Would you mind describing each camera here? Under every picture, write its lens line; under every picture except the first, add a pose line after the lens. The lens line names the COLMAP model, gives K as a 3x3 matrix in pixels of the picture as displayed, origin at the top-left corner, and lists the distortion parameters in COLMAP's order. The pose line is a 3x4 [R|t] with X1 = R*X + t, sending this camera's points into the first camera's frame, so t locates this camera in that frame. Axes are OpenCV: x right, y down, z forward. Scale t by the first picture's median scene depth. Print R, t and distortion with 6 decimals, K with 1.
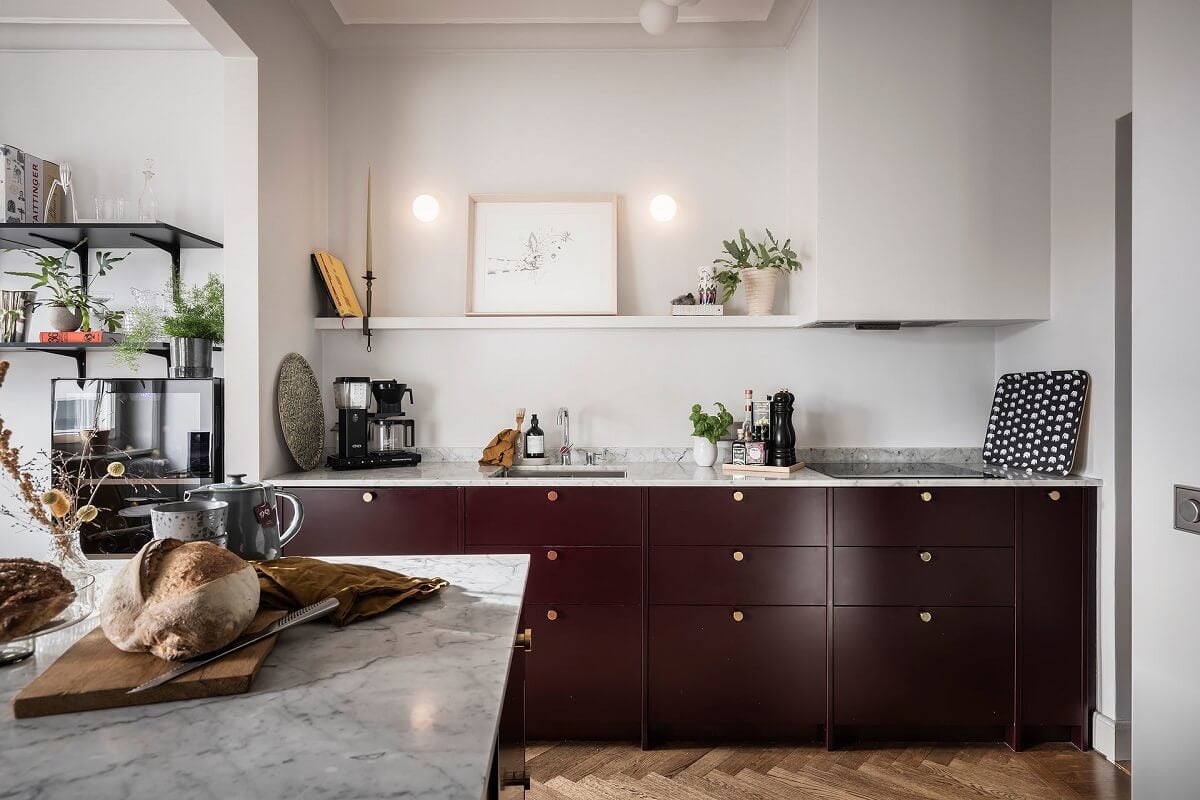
lens RADIAL K [[700.3, 0, 605.0], [0, 700.3, 396.8], [0, 0, 1]] dist [0.001672, 0.000297]
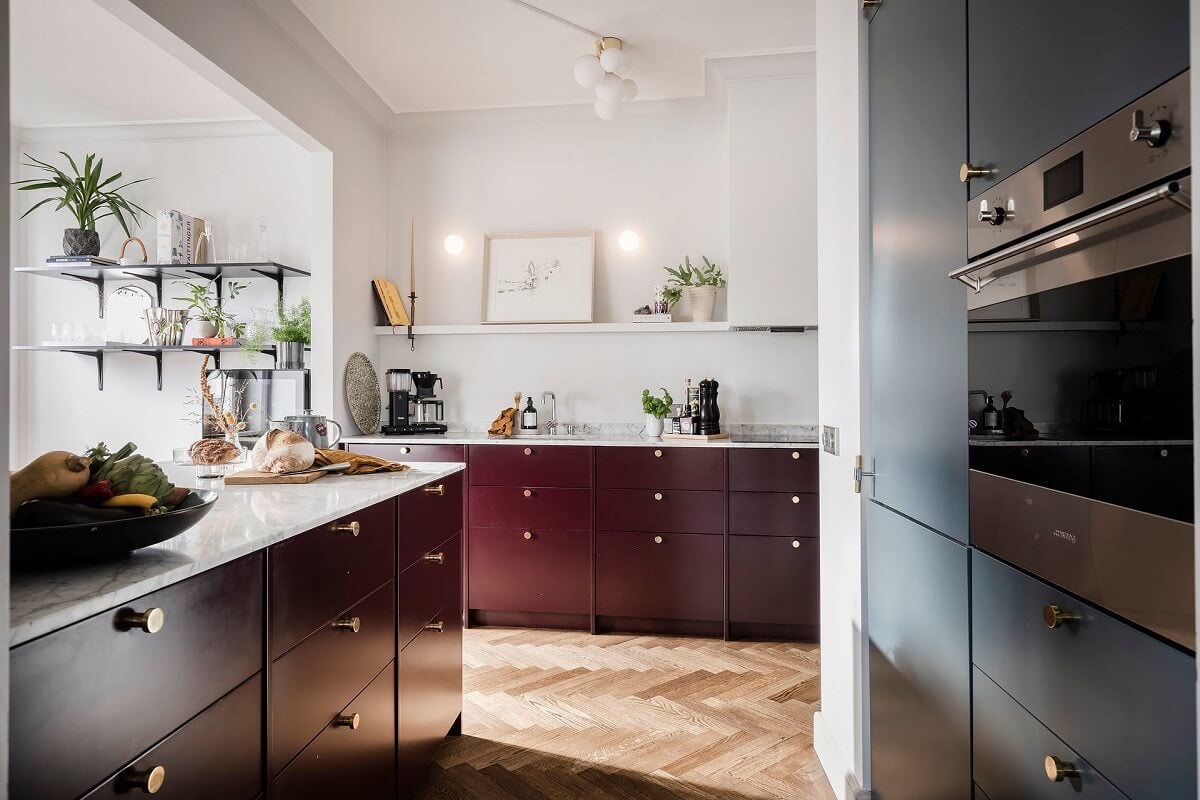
lens RADIAL K [[704.3, 0, 600.0], [0, 704.3, 400.0], [0, 0, 1]] dist [0.001431, -0.000811]
pose [[0.992419, 0.004569, -0.122815, 0.205353], [-0.004165, 0.999985, 0.003546, 0.026015], [0.122829, -0.003007, 0.992423, -0.335779]]
